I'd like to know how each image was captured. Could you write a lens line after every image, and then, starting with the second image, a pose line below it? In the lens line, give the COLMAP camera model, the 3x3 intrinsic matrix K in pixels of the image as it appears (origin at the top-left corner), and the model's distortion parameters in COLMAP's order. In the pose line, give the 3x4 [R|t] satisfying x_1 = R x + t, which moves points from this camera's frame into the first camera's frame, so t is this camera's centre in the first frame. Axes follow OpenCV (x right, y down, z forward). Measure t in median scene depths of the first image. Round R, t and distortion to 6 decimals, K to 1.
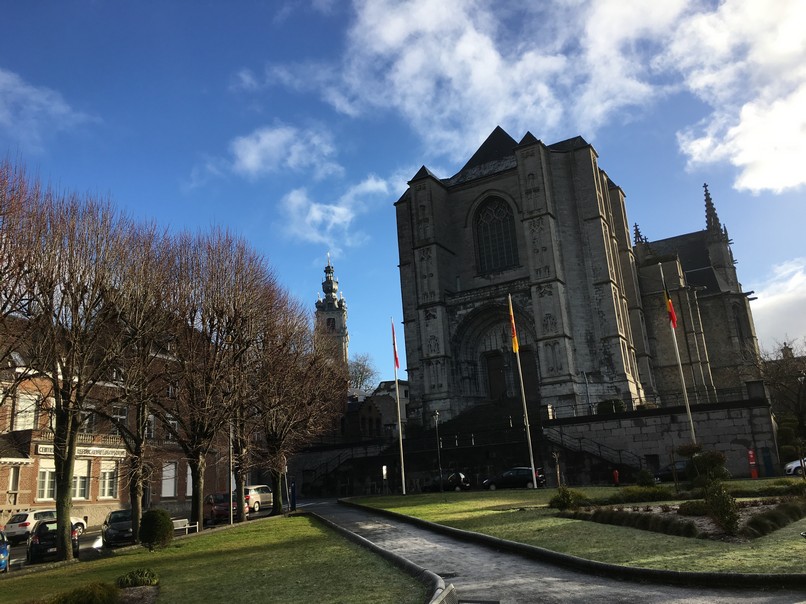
lens RADIAL K [[685.2, 0, 403.0], [0, 685.2, 302.0], [0, 0, 1]] dist [0.090452, -0.106792]
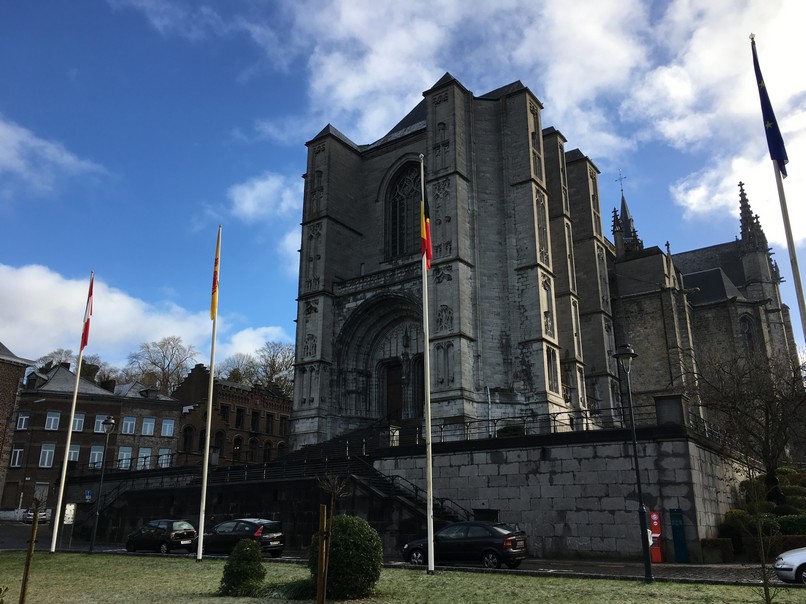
lens RADIAL K [[693.0, 0, 390.1], [0, 693.0, 298.9], [0, 0, 1]] dist [0.054209, -0.002141]
pose [[0.993013, 0.031463, -0.113734, 0.218900], [-0.037437, 0.998008, -0.050777, 0.045898], [0.111910, 0.054680, 0.992213, 0.244572]]
